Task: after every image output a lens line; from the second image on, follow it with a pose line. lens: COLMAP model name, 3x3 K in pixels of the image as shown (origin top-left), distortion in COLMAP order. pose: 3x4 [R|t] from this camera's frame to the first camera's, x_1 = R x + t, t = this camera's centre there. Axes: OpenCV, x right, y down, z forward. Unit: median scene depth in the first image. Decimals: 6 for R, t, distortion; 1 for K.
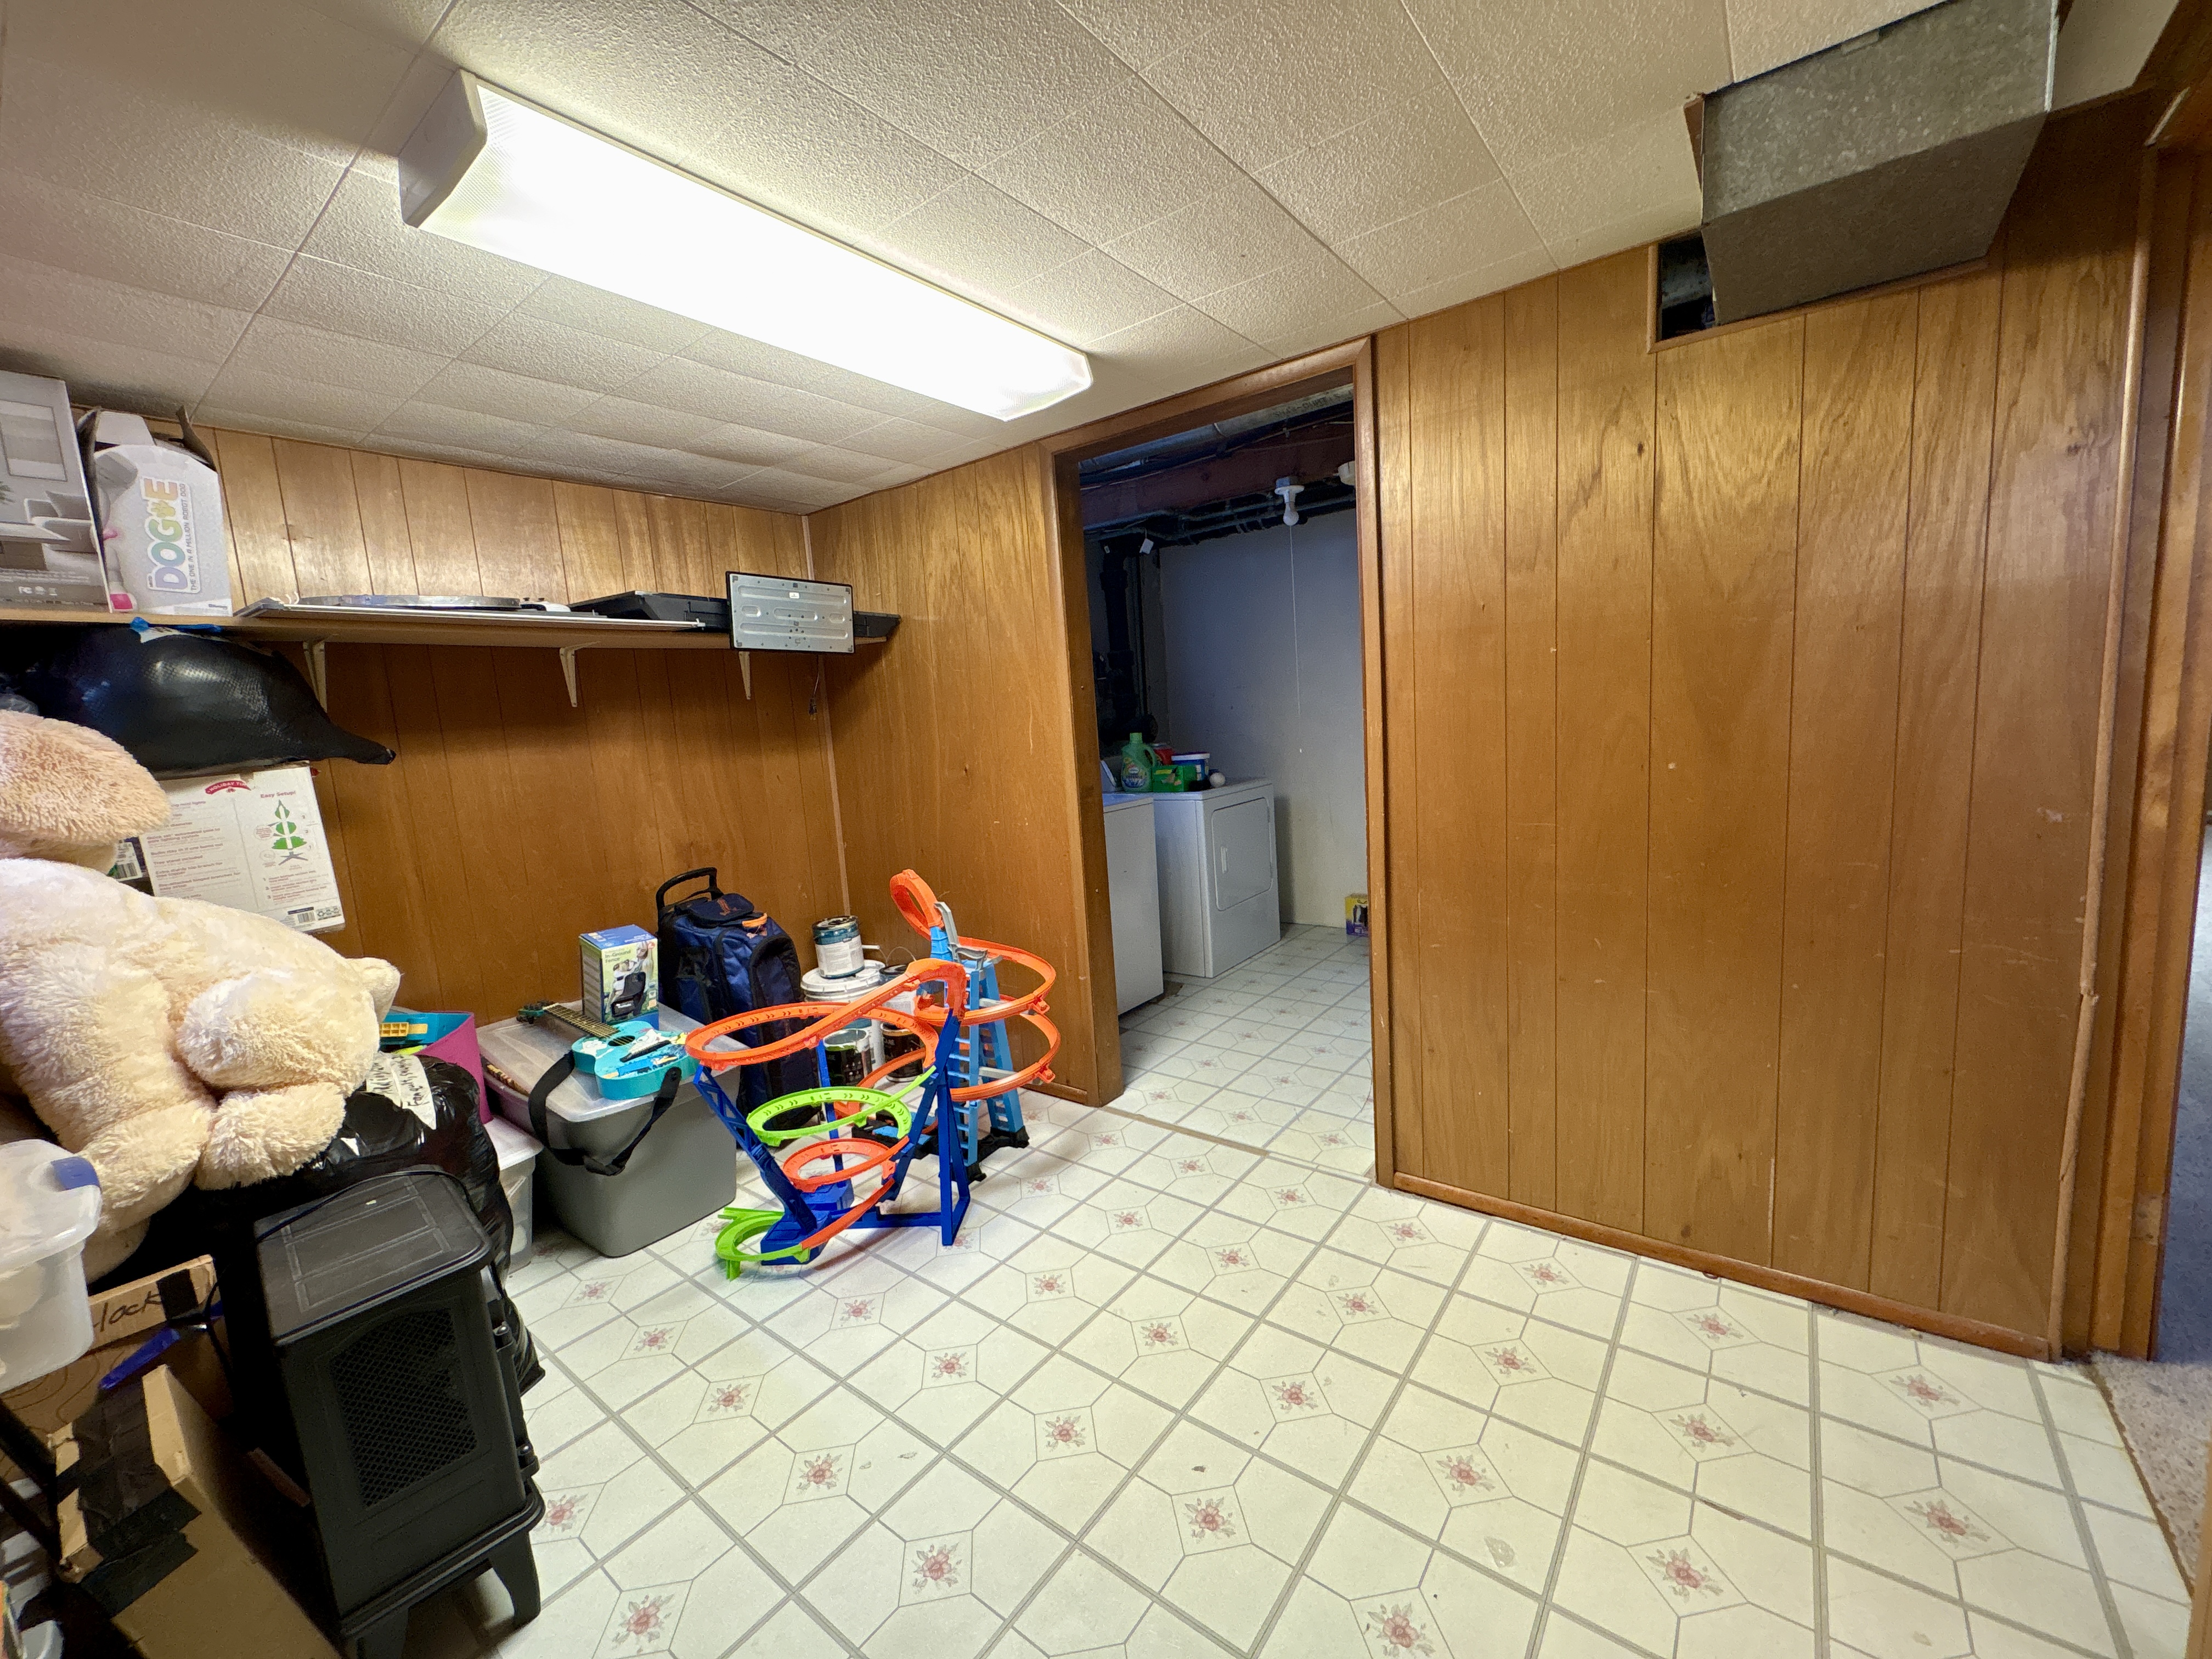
lens RADIAL K [[885.8, 0, 1108.9], [0, 885.8, 828.2], [0, 0, 1]] dist [0.000431, 0.000047]
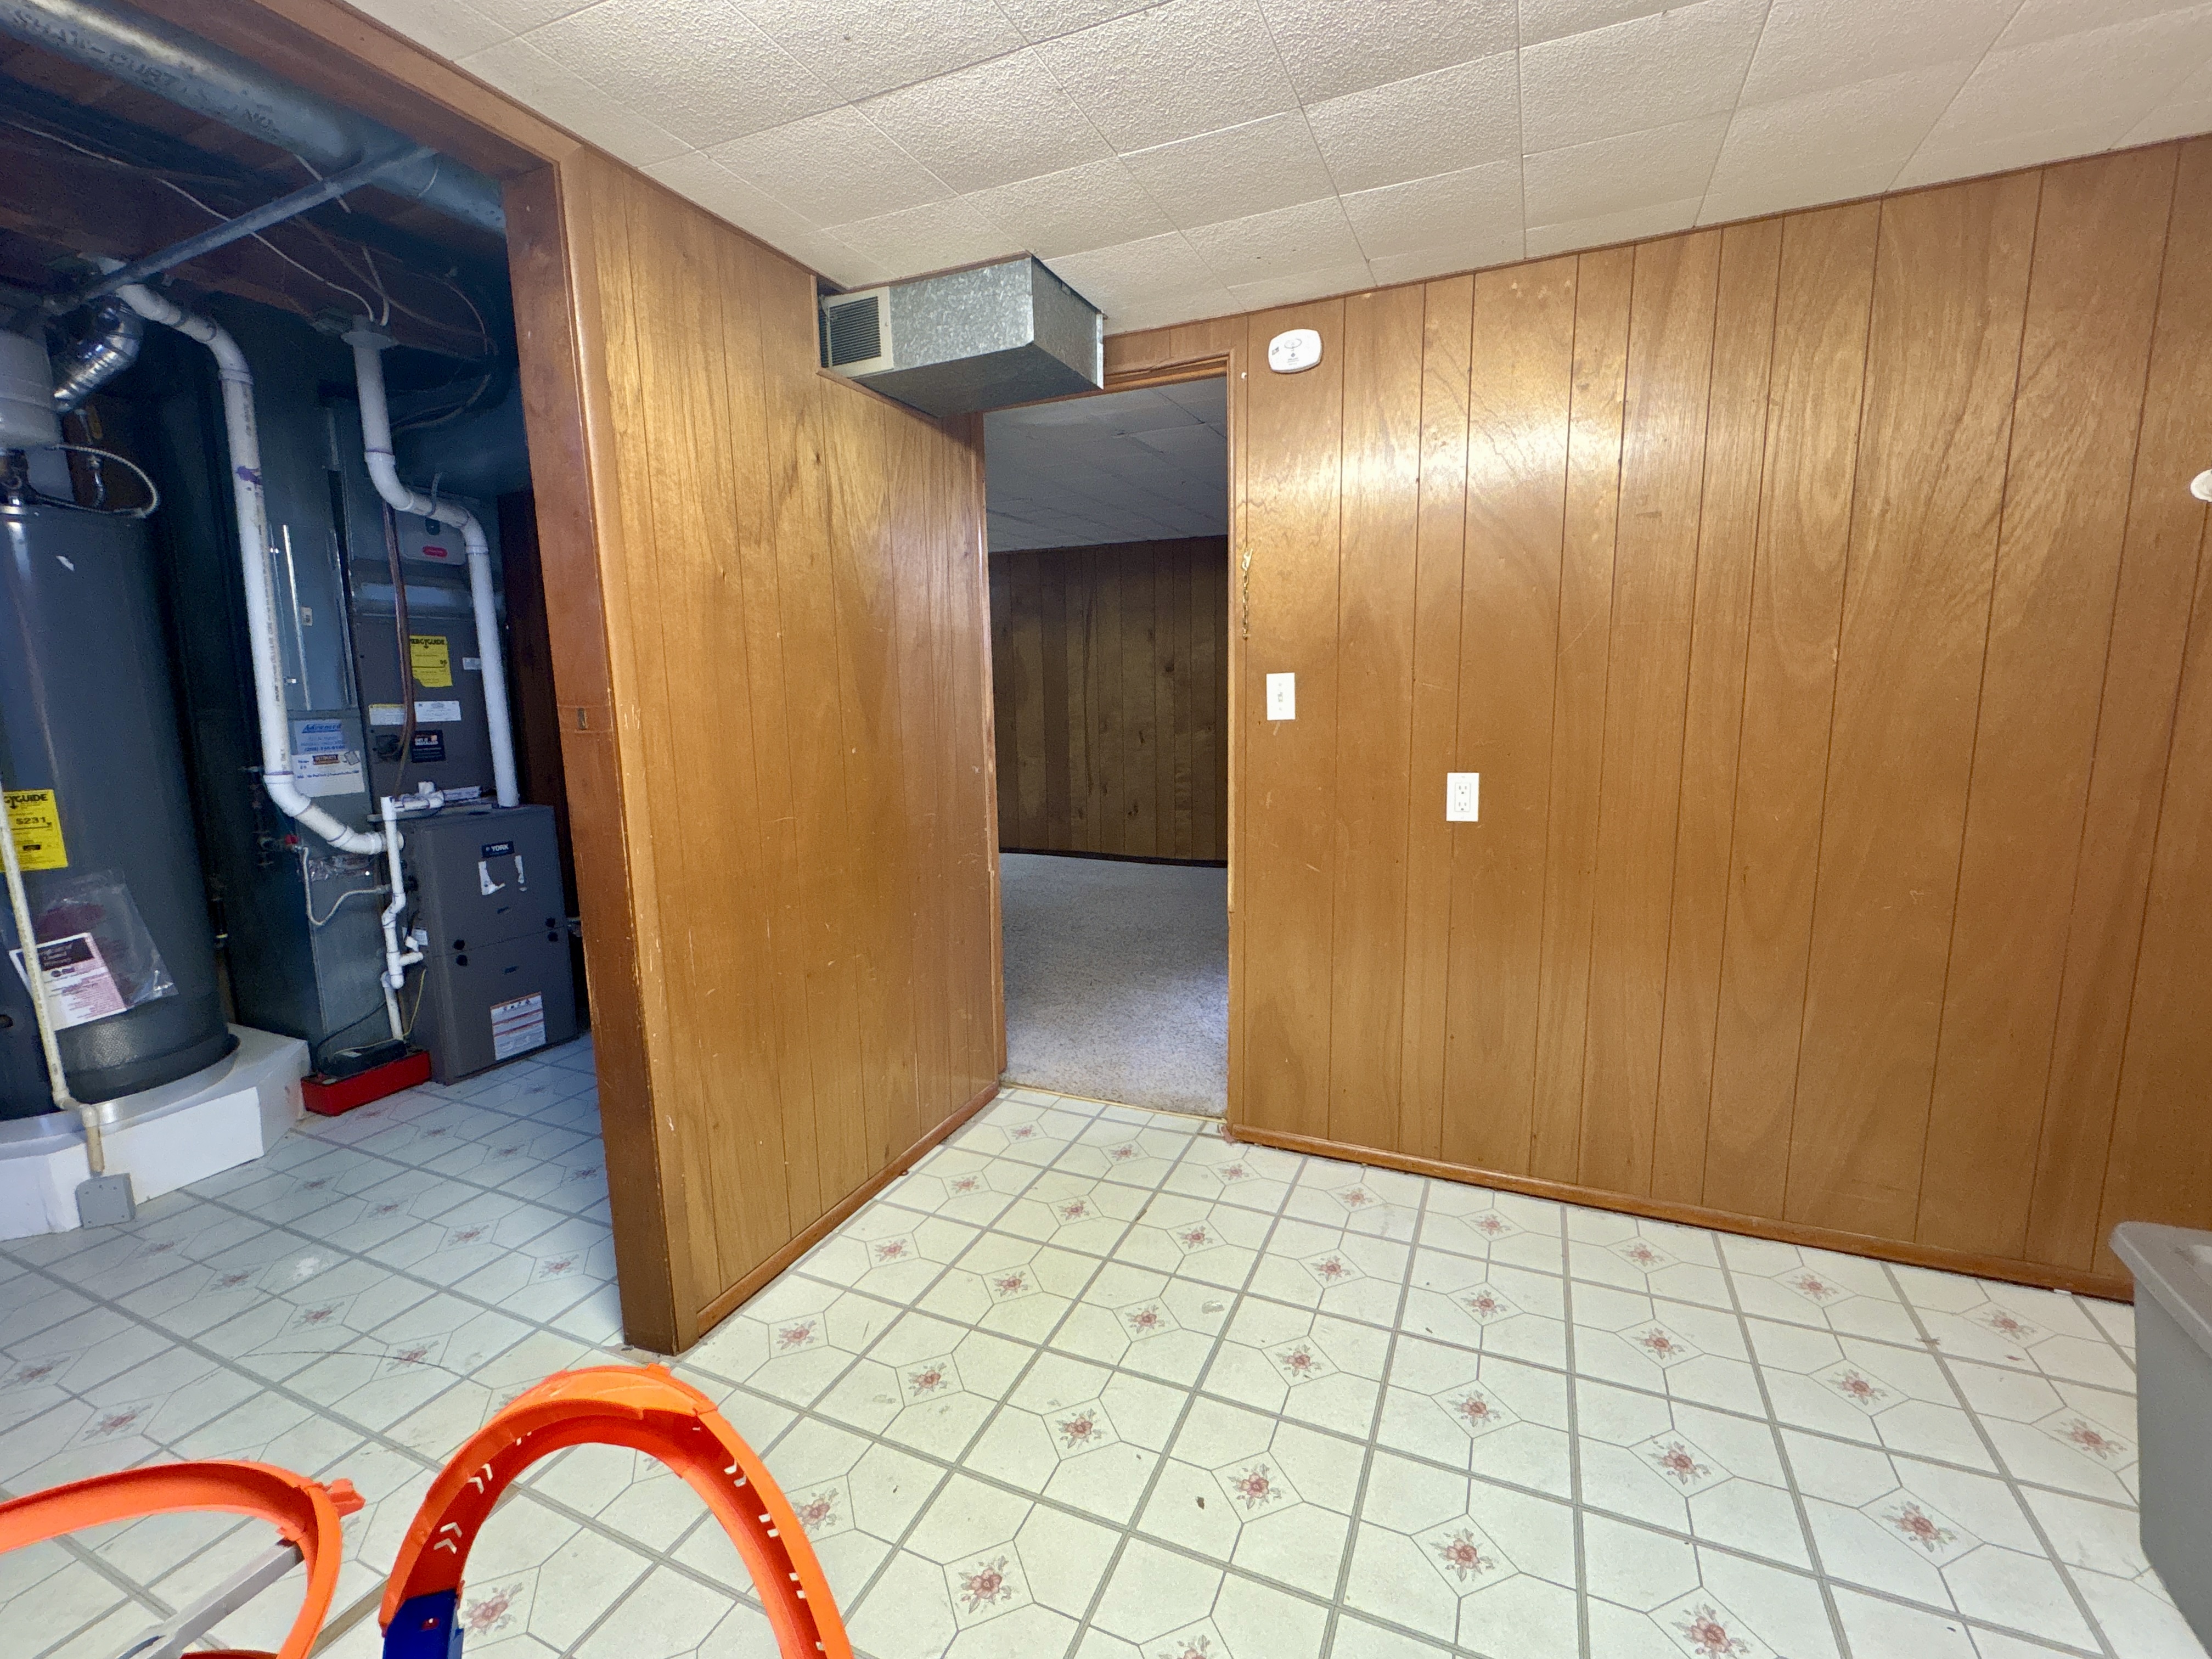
lens RADIAL K [[955.3, 0, 1106.0], [0, 955.3, 829.5], [0, 0, 1]] dist [0.001113, -0.000105]
pose [[-0.232252, -0.078424, 0.969489, -0.579738], [0.158339, 0.980400, 0.117238, -0.059048], [-0.959681, 0.180737, -0.215282, 0.892762]]
